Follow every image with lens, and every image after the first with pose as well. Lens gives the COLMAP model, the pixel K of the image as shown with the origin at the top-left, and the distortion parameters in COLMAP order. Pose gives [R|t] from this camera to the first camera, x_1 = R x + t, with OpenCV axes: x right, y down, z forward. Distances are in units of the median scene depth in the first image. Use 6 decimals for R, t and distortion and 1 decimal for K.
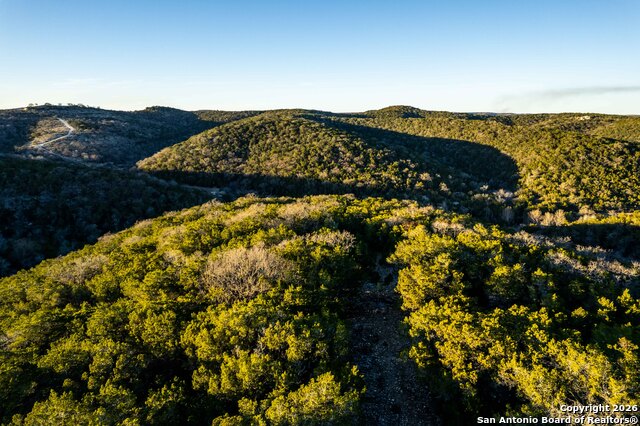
lens RADIAL K [[408.6, 0, 322.7], [0, 408.6, 212.0], [0, 0, 1]] dist [-0.080568, 0.069202]
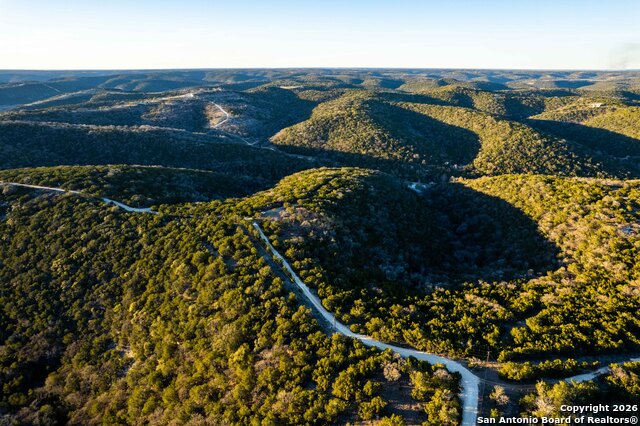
lens RADIAL K [[408.6, 0, 322.7], [0, 408.6, 212.0], [0, 0, 1]] dist [-0.080568, 0.069202]
pose [[0.977902, 0.070713, -0.196743, 0.189484], [-0.047908, 0.991816, 0.118349, -0.025907], [0.203501, -0.106308, 0.973286, -0.880969]]
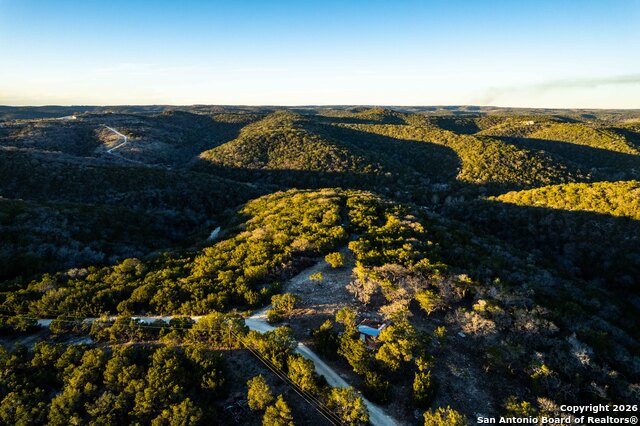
lens RADIAL K [[408.6, 0, 322.7], [0, 408.6, 212.0], [0, 0, 1]] dist [-0.080568, 0.069202]
pose [[0.999578, -0.005724, 0.028478, -0.032948], [0.005064, 0.999719, 0.023177, 0.013178], [-0.028603, -0.023023, 0.999326, -0.453845]]
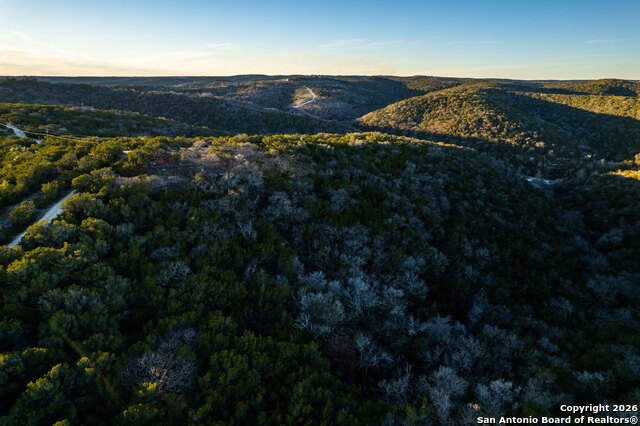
lens RADIAL K [[408.6, 0, 322.7], [0, 408.6, 212.0], [0, 0, 1]] dist [-0.080568, 0.069202]
pose [[0.871942, 0.158523, -0.463237, 0.240652], [-0.119225, 0.986400, 0.113138, 0.063723], [0.474872, -0.043421, 0.878983, -0.477433]]
